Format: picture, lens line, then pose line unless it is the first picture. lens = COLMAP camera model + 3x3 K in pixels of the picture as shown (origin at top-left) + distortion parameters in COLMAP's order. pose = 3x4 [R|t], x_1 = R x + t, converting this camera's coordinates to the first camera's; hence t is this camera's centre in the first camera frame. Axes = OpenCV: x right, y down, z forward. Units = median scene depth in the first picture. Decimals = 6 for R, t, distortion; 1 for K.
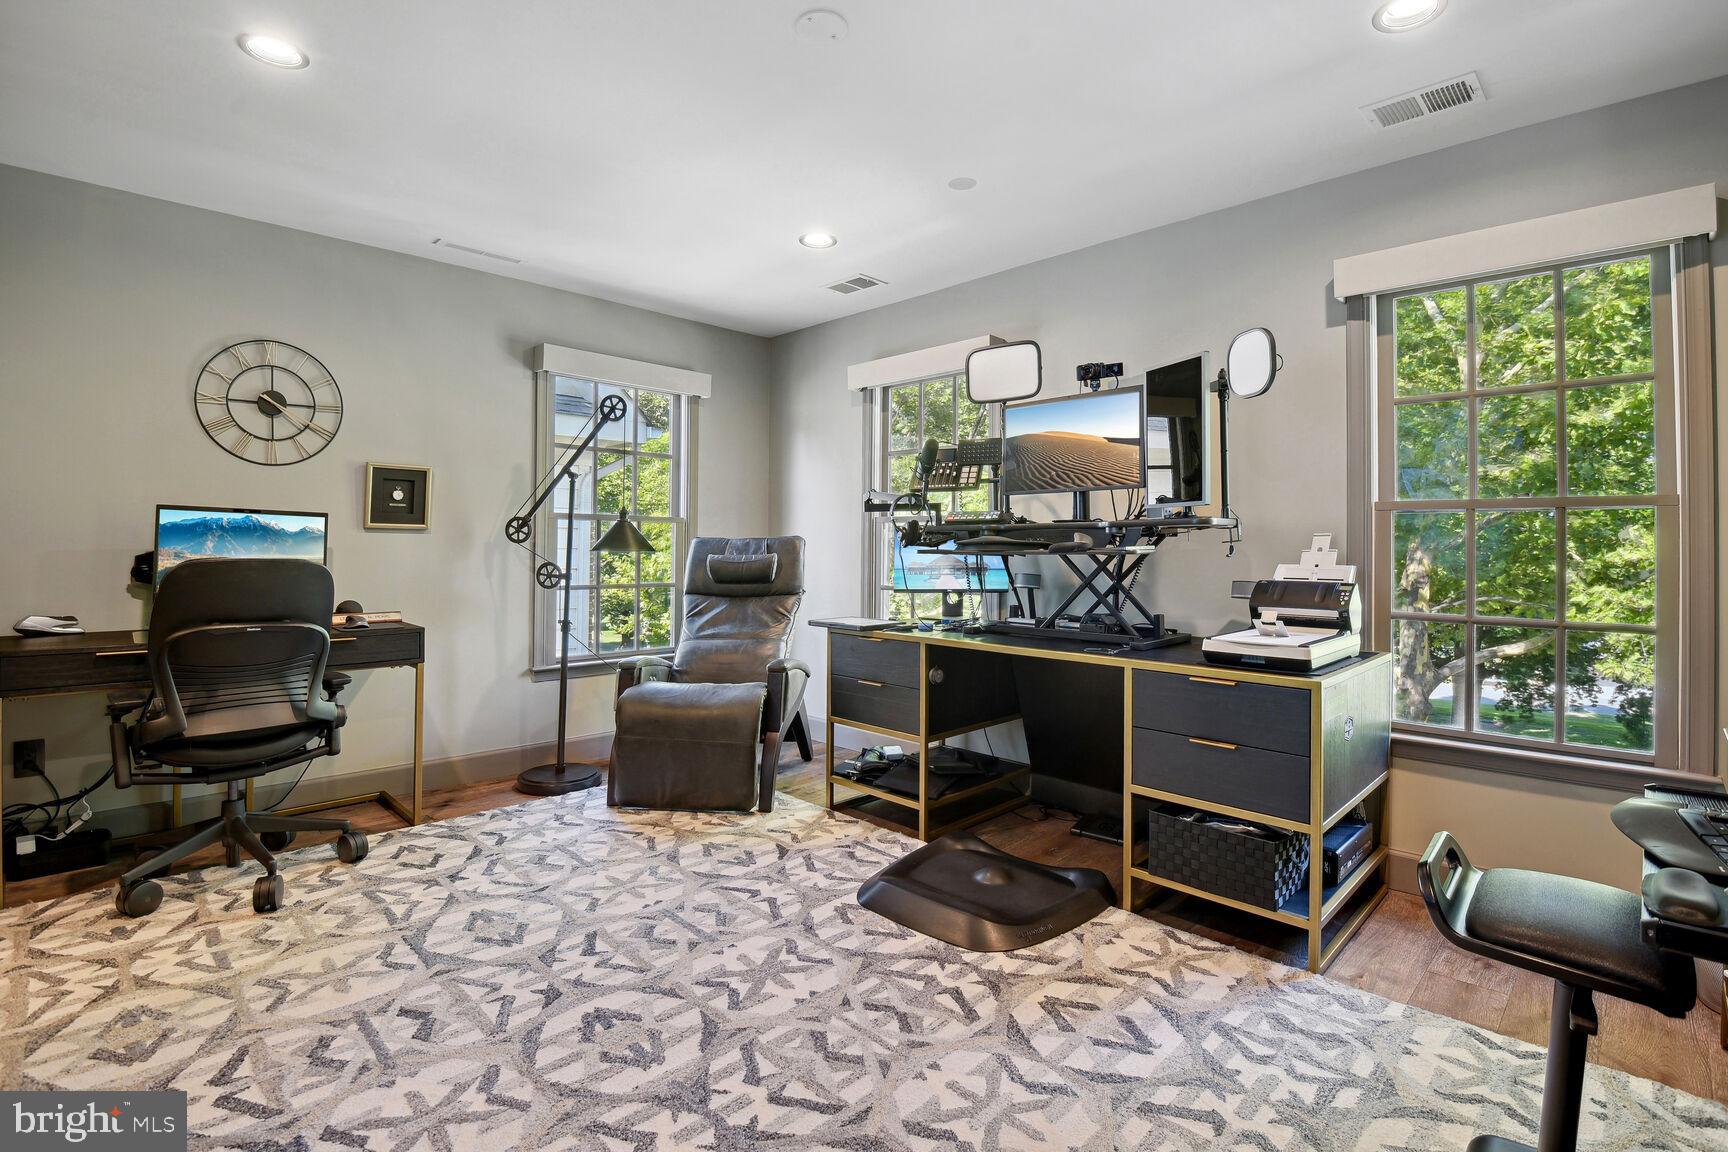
lens RADIAL K [[806.4, 0, 867.6], [0, 806.4, 555.2], [0, 0, 1]] dist [-0.001623, -0.016565]
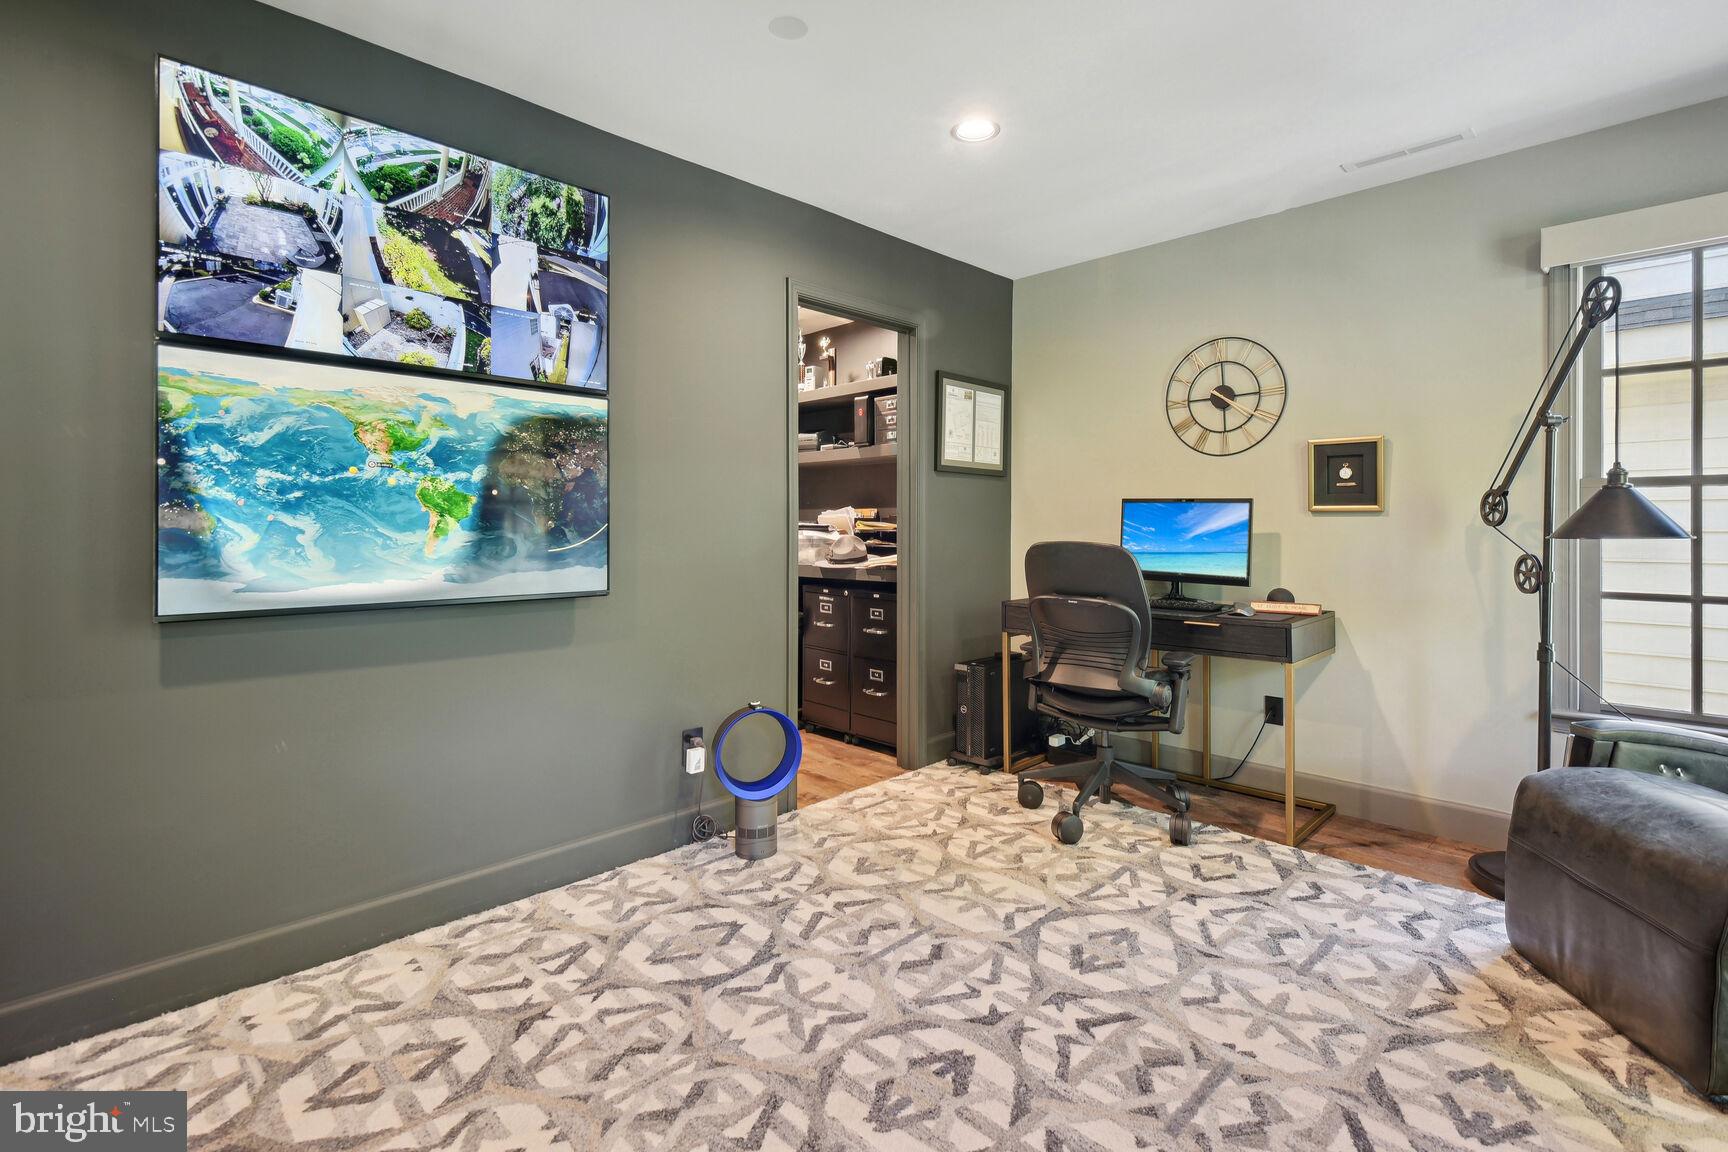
lens RADIAL K [[816.6, 0, 884.5], [0, 816.6, 527.2], [0, 0, 1]] dist [0.002242, -0.001014]
pose [[0.016297, -0.008888, -0.999828, 0.469730], [-0.013261, 0.999871, -0.009104, -0.001325], [0.999779, 0.013407, 0.016178, 0.748808]]
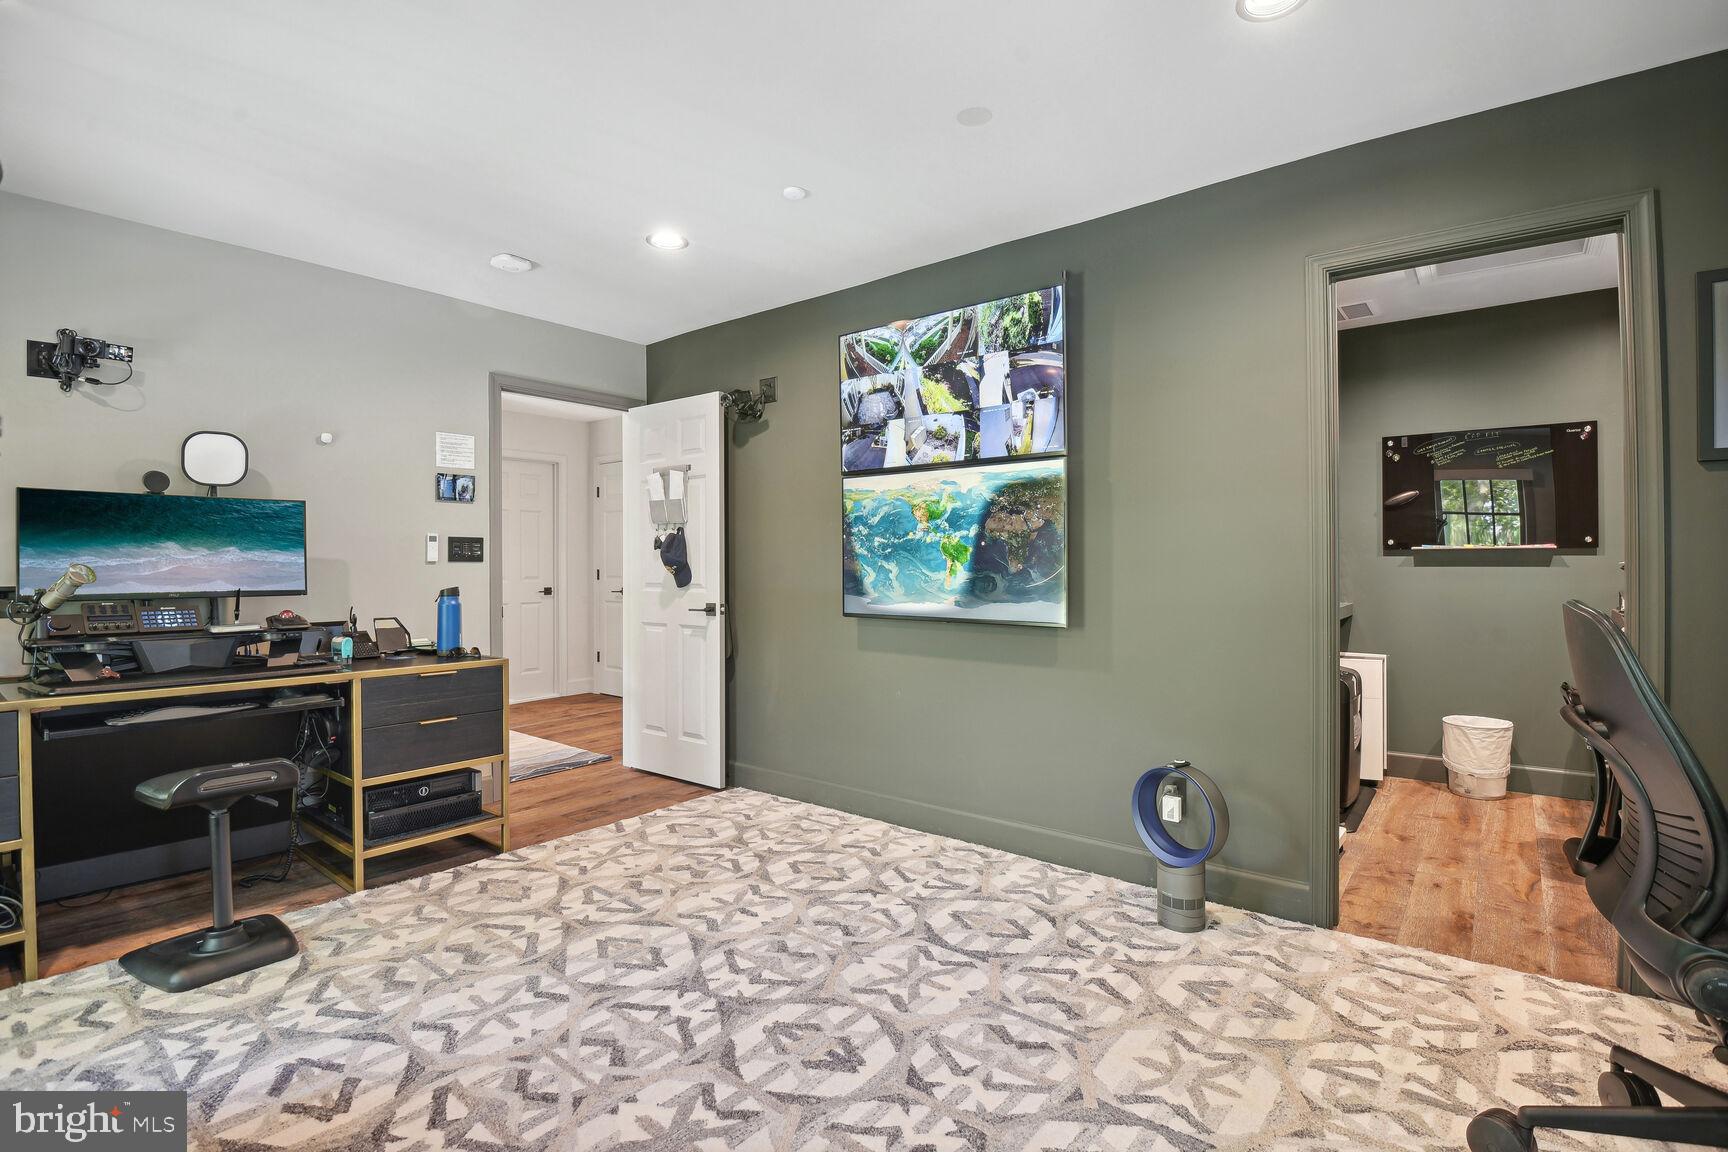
lens RADIAL K [[806.4, 0, 867.6], [0, 806.4, 555.2], [0, 0, 1]] dist [-0.001623, -0.016565]
pose [[-0.994031, -0.000979, -0.109092, -0.210486], [-0.001500, 0.999988, 0.004694, -0.033758], [0.109086, 0.004830, -0.994021, 1.634209]]
